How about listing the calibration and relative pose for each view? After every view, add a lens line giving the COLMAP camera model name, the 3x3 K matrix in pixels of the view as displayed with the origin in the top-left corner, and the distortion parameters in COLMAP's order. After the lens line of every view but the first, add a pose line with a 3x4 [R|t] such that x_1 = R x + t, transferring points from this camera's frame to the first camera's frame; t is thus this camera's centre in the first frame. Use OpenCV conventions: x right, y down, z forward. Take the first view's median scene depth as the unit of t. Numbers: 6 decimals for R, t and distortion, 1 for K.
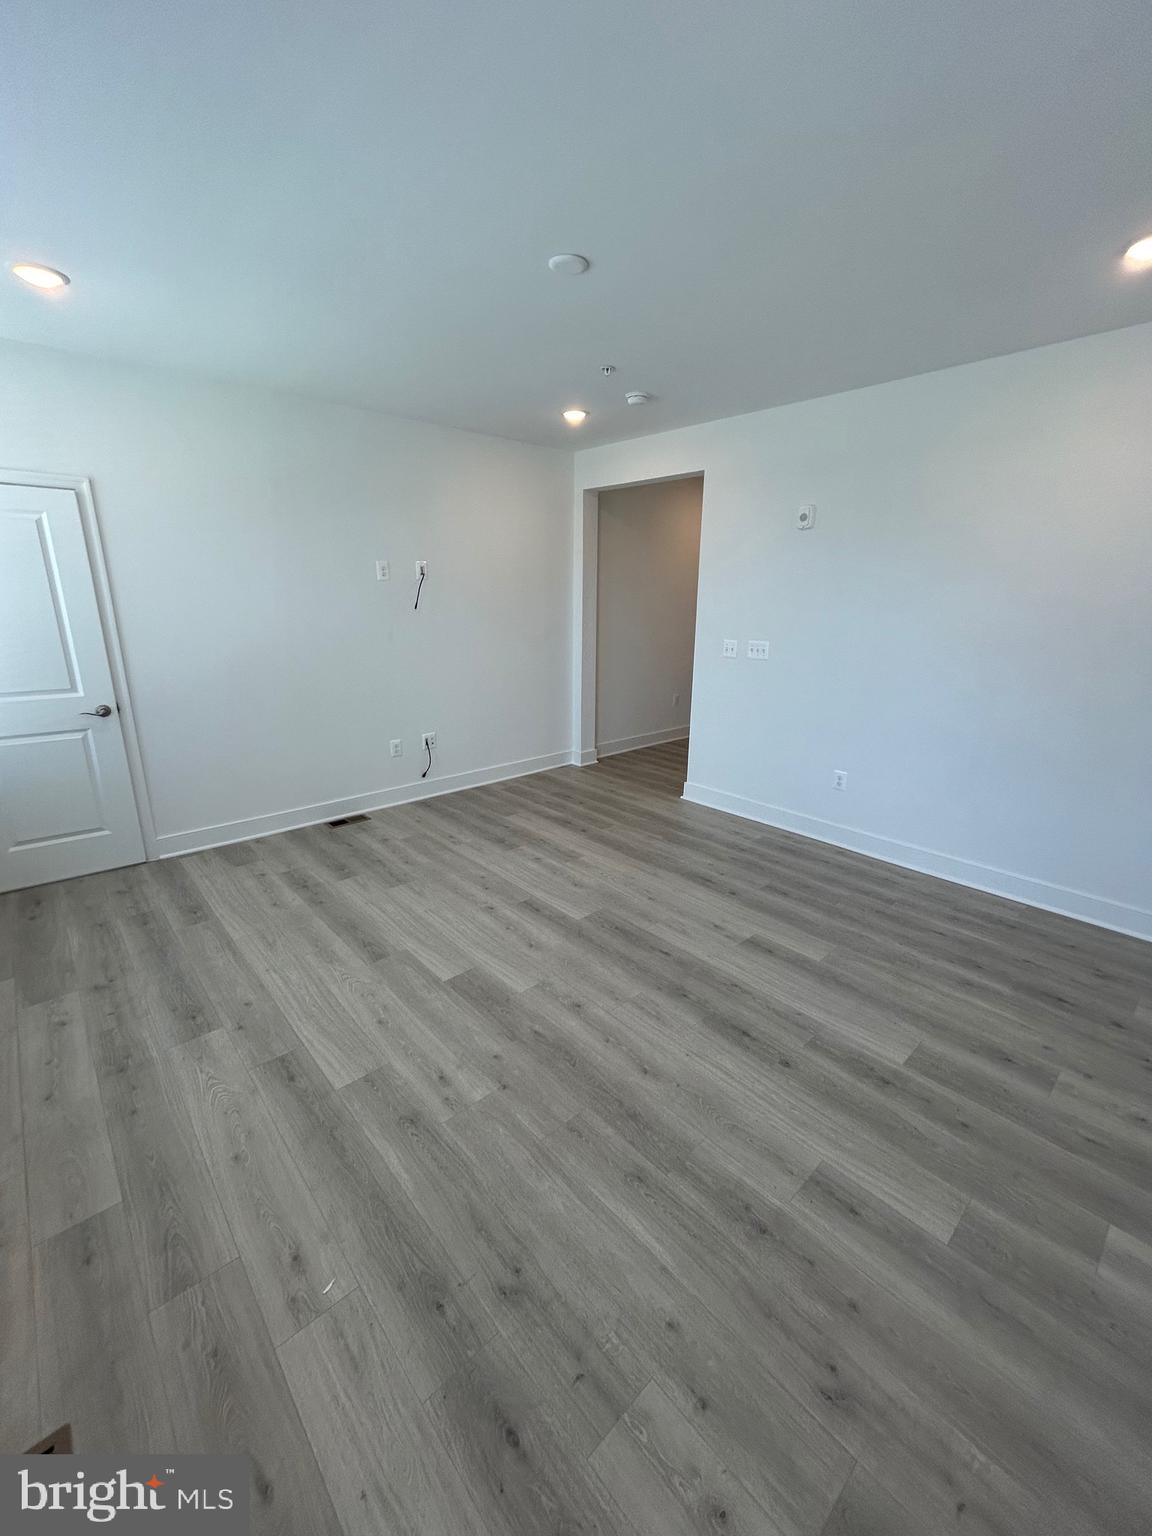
lens RADIAL K [[617.8, 0, 576.0], [0, 617.8, 768.0], [0, 0, 1]] dist [0.000321, 0.000331]
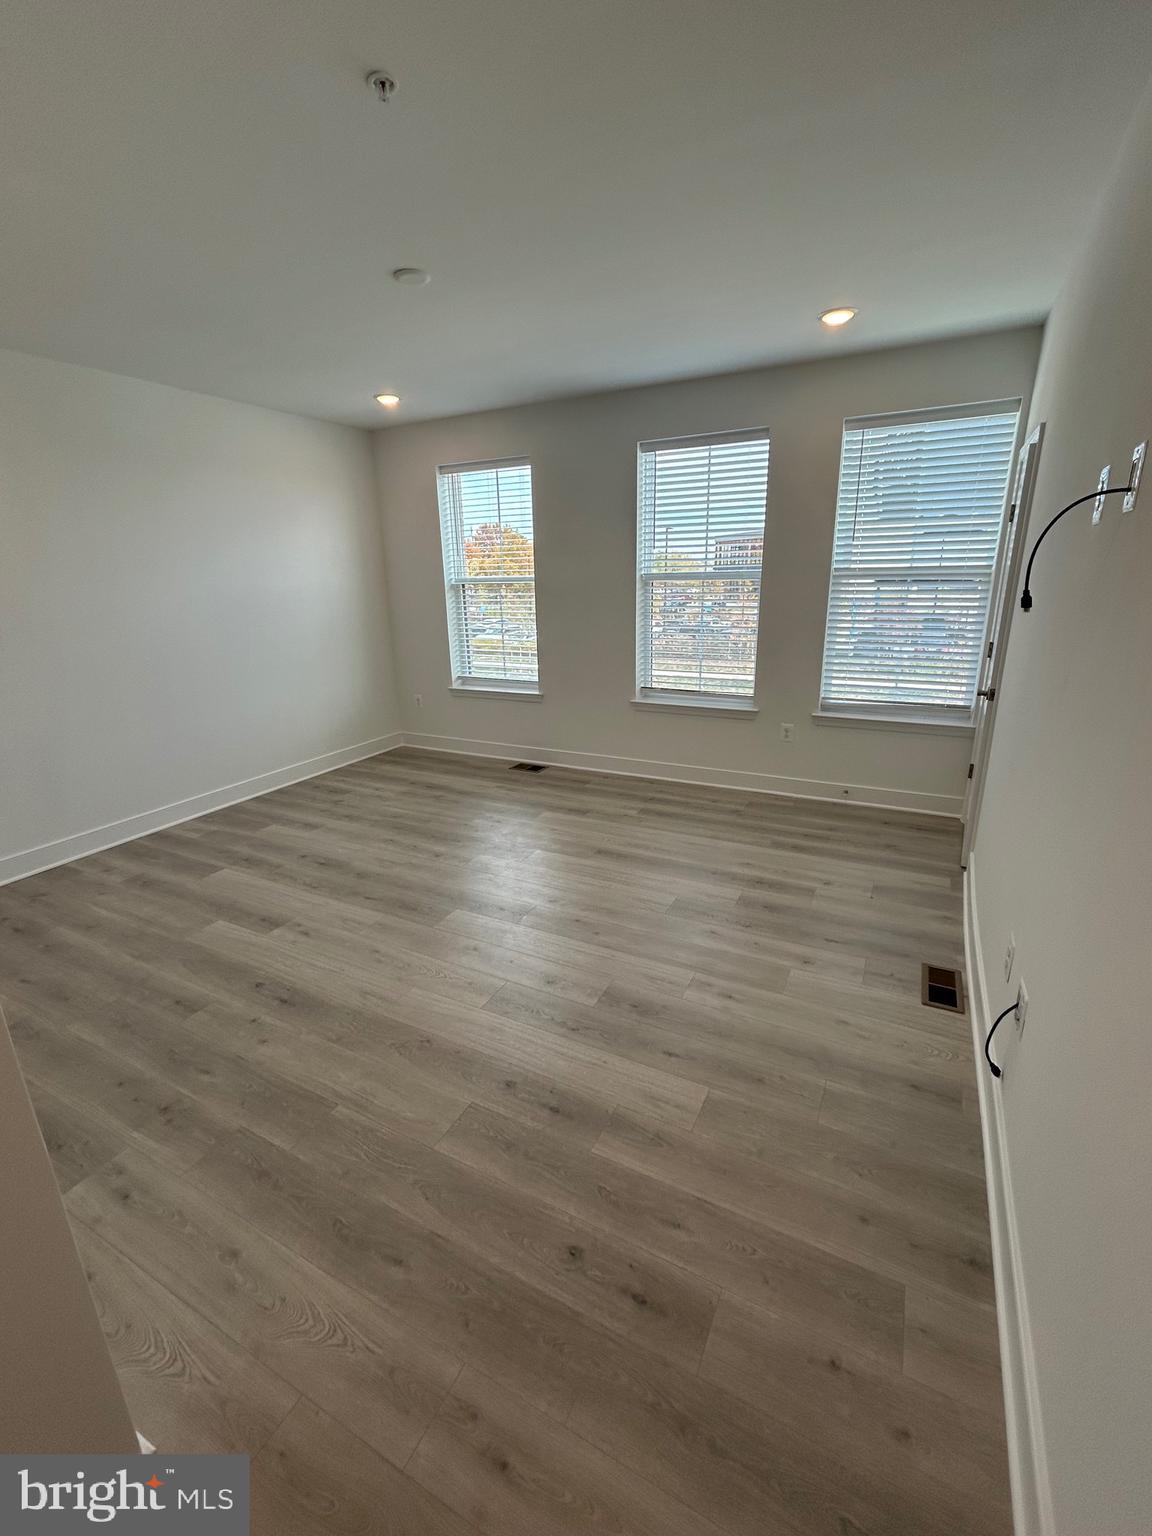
lens RADIAL K [[617.8, 0, 576.0], [0, 617.8, 768.0], [0, 0, 1]] dist [0.000321, 0.000331]
pose [[-0.935118, 0.121768, -0.332757, 0.129567], [-0.082202, 0.838927, 0.538000, -0.498449], [0.344670, 0.530447, -0.774486, 1.769265]]
